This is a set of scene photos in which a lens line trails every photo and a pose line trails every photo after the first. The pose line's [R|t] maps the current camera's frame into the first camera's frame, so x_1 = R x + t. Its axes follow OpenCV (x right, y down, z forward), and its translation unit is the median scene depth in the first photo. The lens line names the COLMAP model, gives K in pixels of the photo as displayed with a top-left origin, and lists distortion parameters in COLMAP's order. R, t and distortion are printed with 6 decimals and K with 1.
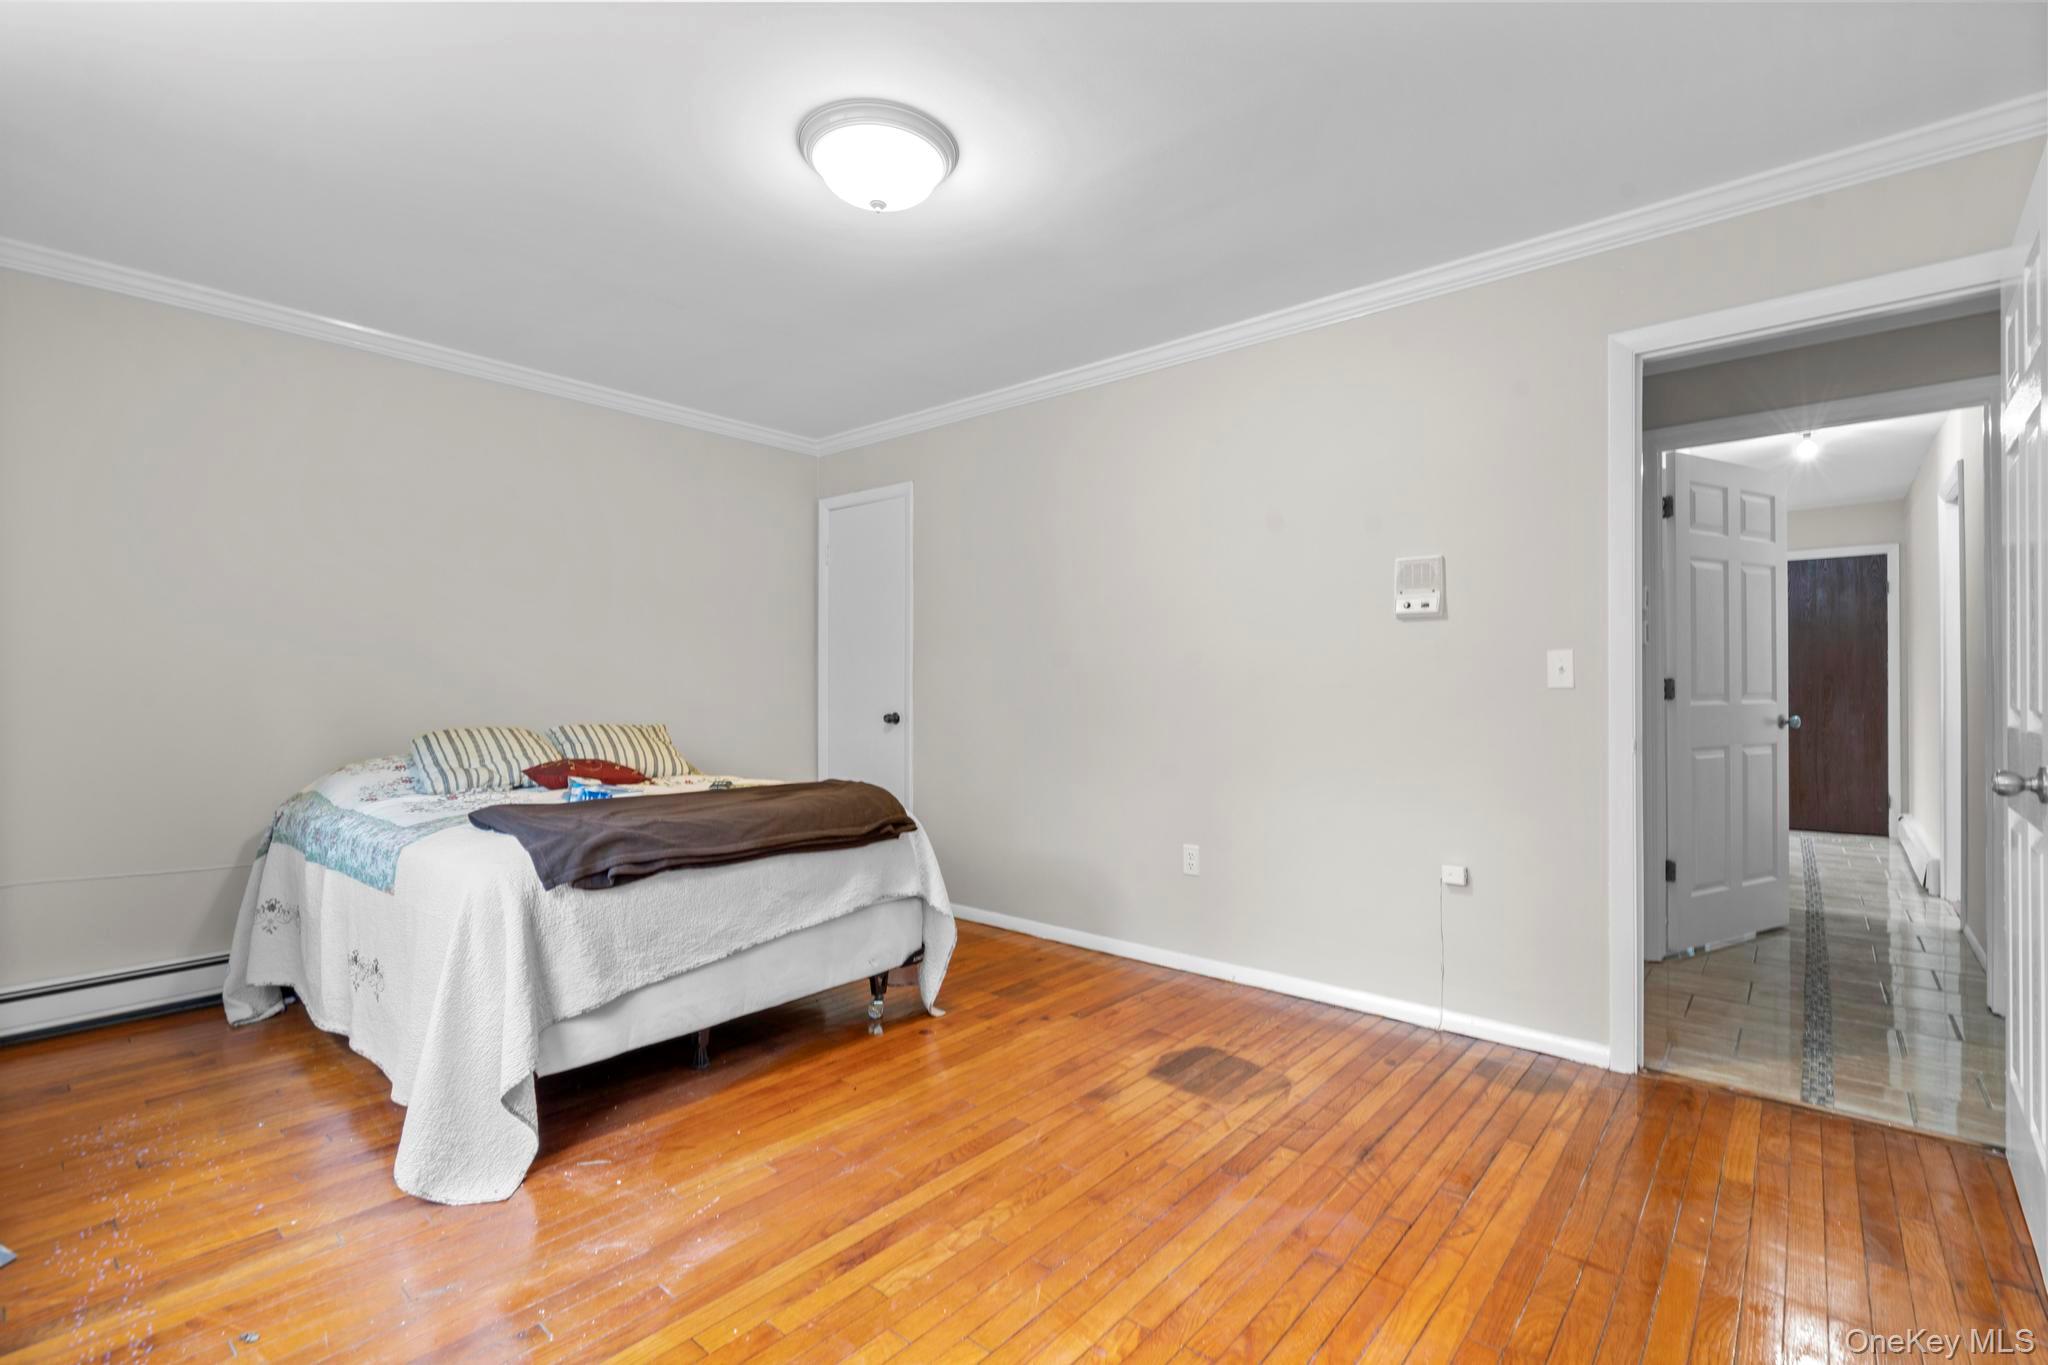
lens RADIAL K [[917.7, 0, 1013.4], [0, 917.7, 684.4], [0, 0, 1]] dist [-0.004272, 0.001499]
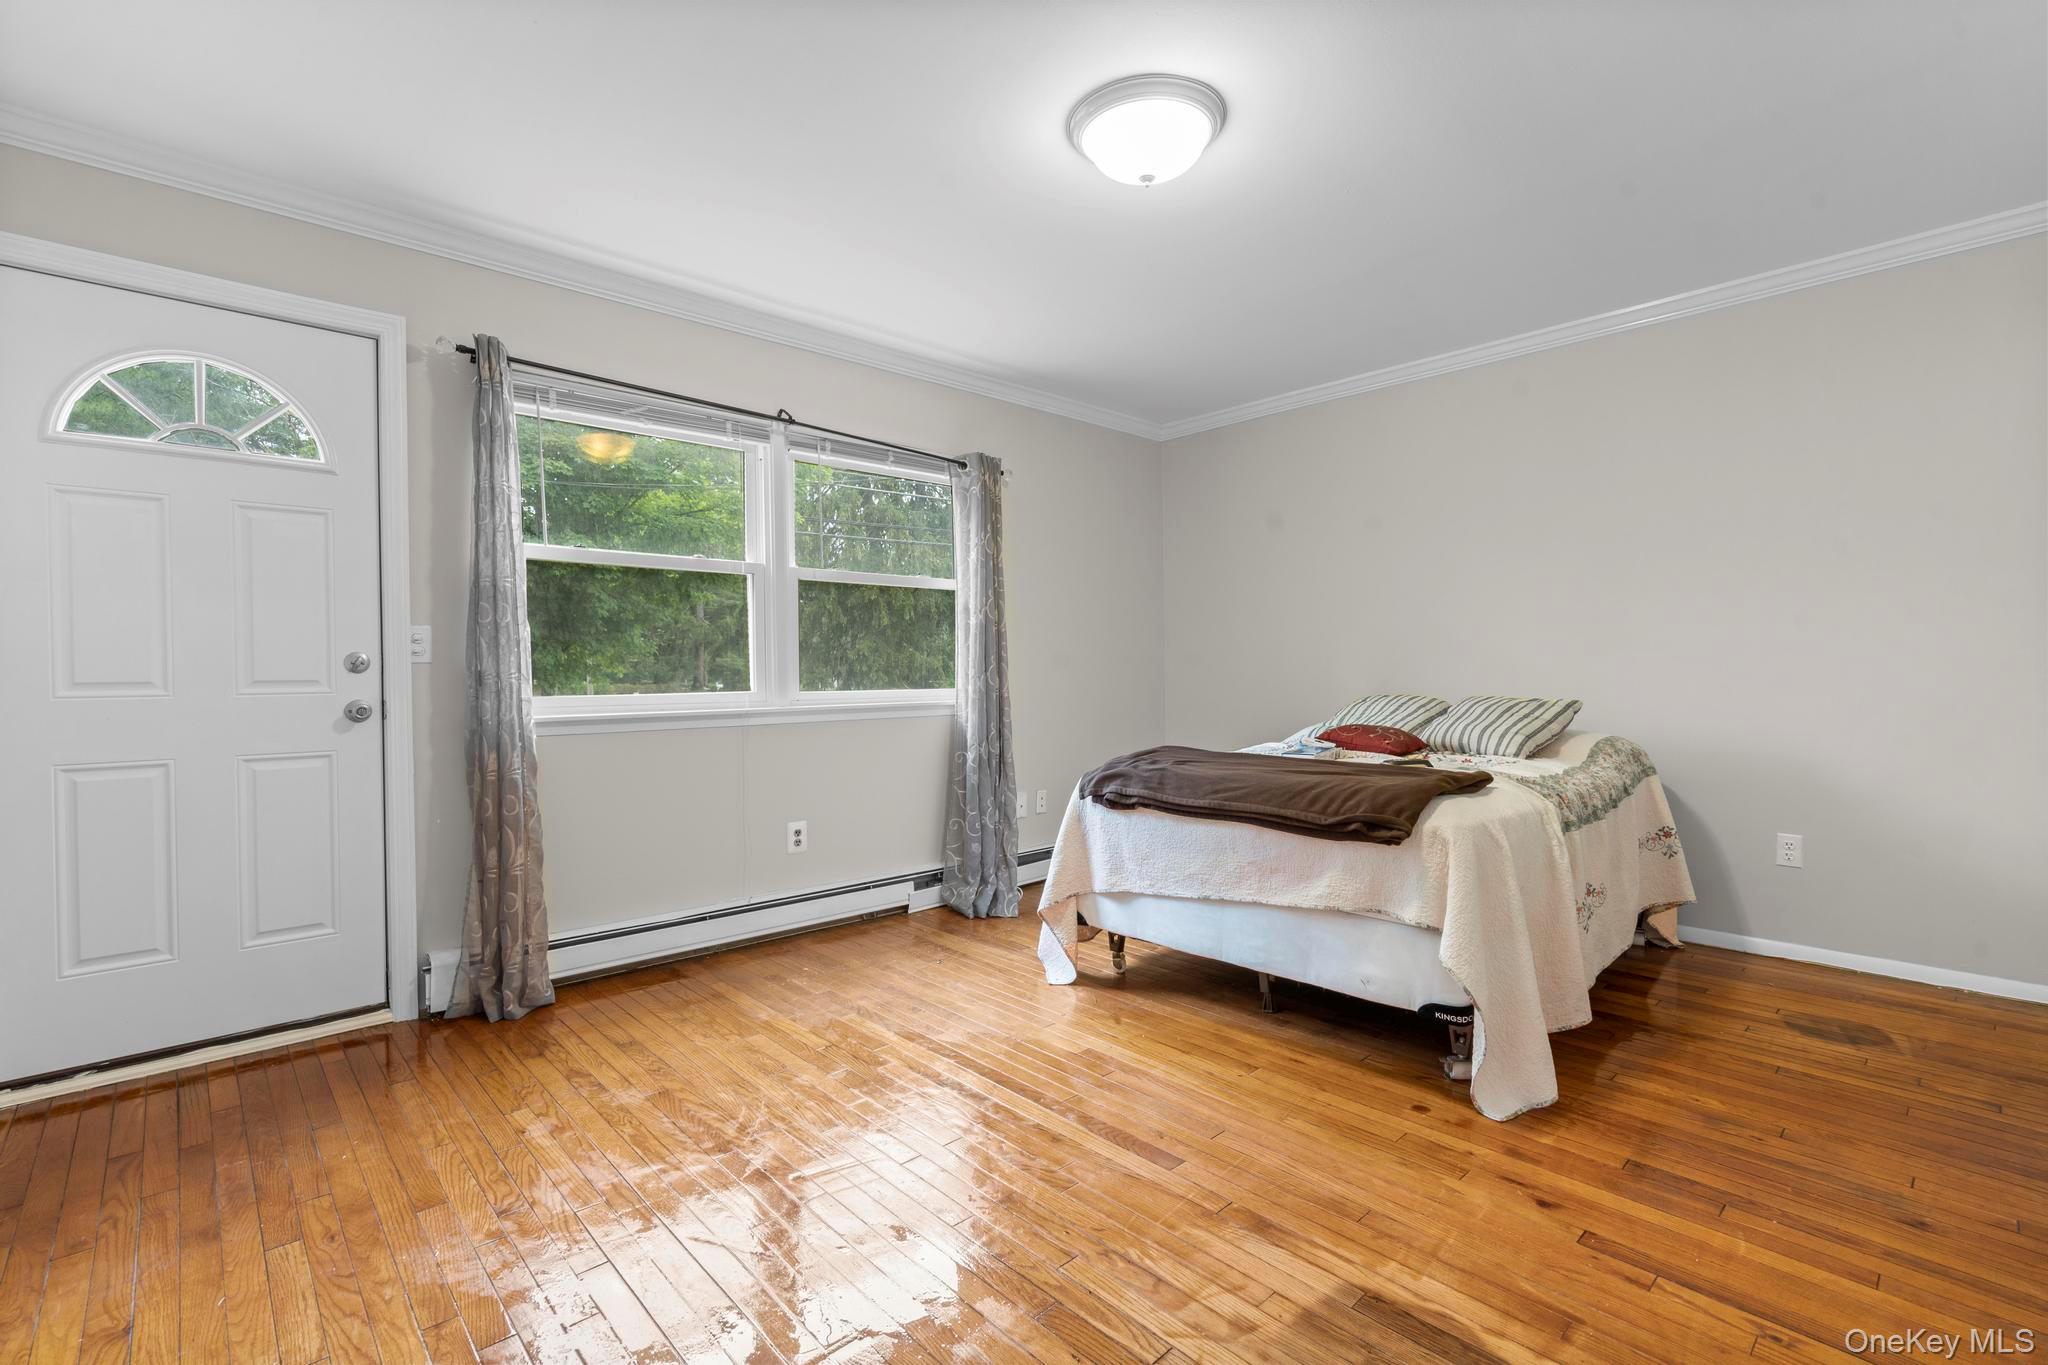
lens RADIAL K [[917.7, 0, 1013.1], [0, 917.7, 681.1], [0, 0, 1]] dist [-0.004272, 0.001499]
pose [[-0.120012, 0.013467, -0.992681, 0.792614], [0.018223, 0.999769, 0.011360, 0.012007], [0.992605, -0.016726, -0.120230, 0.873482]]
